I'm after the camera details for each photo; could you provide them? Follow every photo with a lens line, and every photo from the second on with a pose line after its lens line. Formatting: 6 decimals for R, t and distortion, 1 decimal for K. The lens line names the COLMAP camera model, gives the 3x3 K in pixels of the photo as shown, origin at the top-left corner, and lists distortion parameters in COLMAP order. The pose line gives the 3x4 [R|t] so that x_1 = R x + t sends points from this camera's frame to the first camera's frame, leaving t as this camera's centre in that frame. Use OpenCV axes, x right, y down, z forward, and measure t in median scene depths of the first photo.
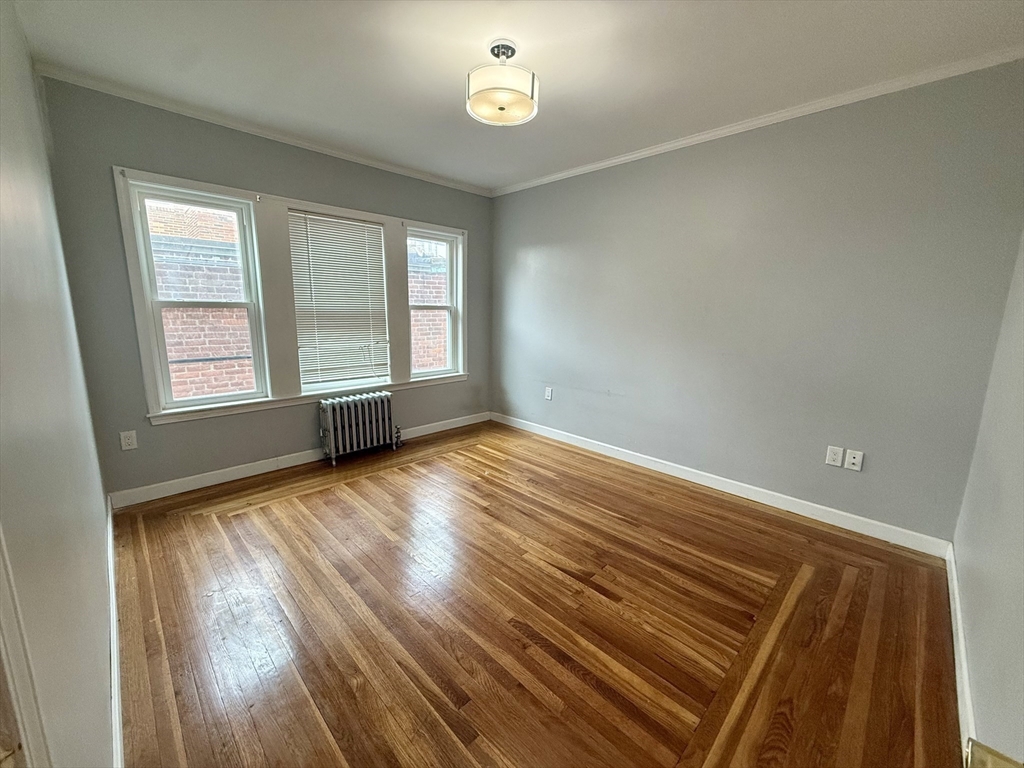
lens RADIAL K [[407.0, 0, 509.3], [0, 407.0, 388.4], [0, 0, 1]] dist [-0.000674, -0.000663]
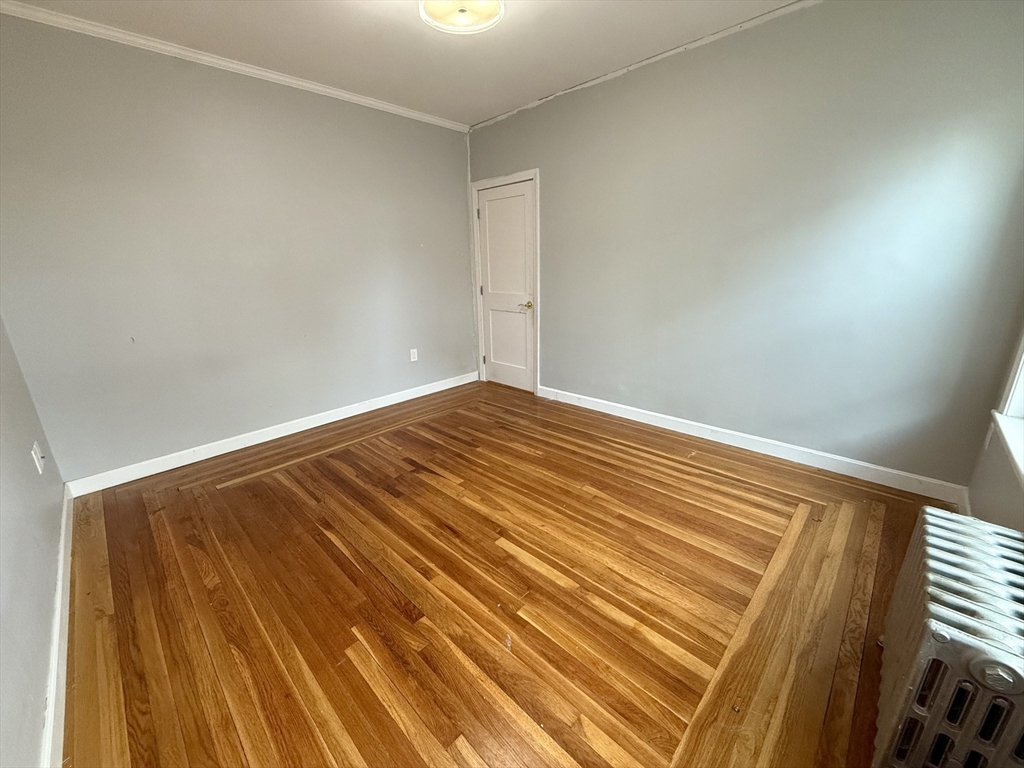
lens RADIAL K [[407.0, 0, 510.7], [0, 407.0, 388.1], [0, 0, 1]] dist [-0.000674, -0.000663]
pose [[-0.999703, 0.016031, -0.018342, -0.083210], [0.005454, 0.881137, 0.472829, -0.361097], [0.023742, 0.472589, -0.880963, 1.923387]]
